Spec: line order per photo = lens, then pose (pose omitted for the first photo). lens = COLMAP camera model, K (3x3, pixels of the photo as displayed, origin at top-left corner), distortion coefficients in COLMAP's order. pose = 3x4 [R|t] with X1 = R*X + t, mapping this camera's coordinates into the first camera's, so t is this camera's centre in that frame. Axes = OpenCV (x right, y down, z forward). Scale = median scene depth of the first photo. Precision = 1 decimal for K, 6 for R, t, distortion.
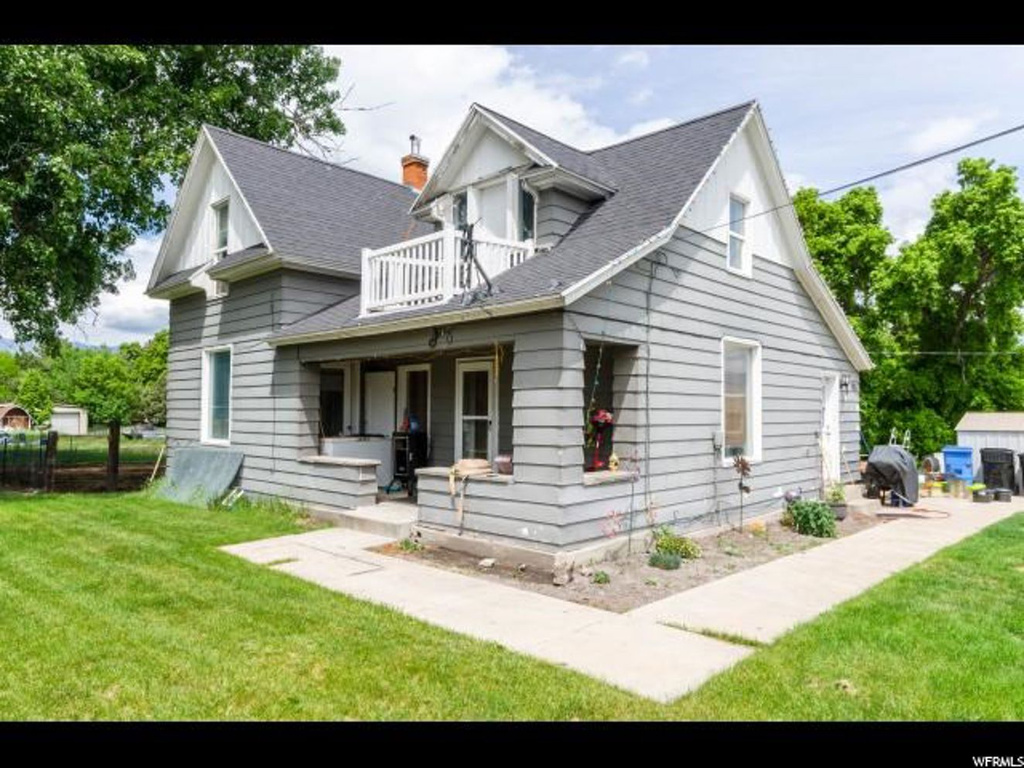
lens RADIAL K [[681.5, 0, 510.2], [0, 681.5, 386.6], [0, 0, 1]] dist [-0.001282, 0.003903]
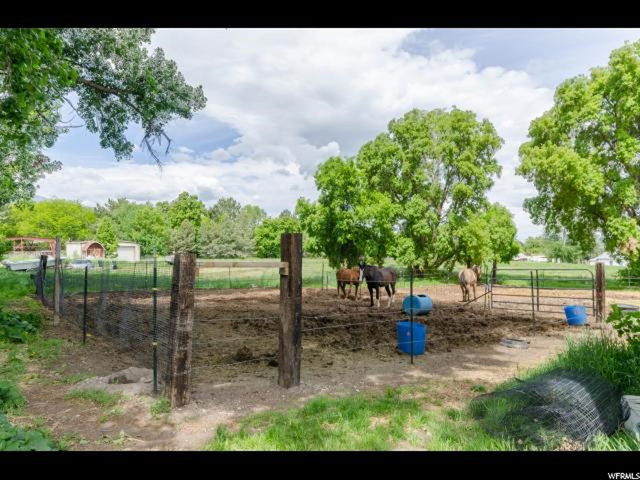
lens RADIAL K [[426.0, 0, 320.3], [0, 426.0, 241.8], [0, 0, 1]] dist [-0.001282, 0.003903]
pose [[0.990231, -0.000763, -0.139433, -0.787911], [0.003684, 0.999779, 0.020690, 0.075421], [0.139386, -0.021001, 0.990015, 1.072516]]
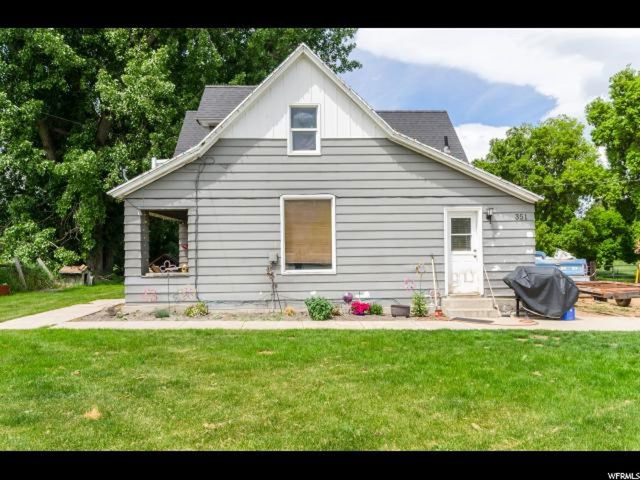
lens RADIAL K [[520.7, 0, 320.1], [0, 520.7, 239.7], [0, 0, 1]] dist [-0.000997, 0.000119]
pose [[0.718706, -0.034714, -0.694447, 1.159963], [0.041404, 0.999117, -0.007093, 0.042293], [0.694080, -0.023655, 0.719509, 0.141435]]
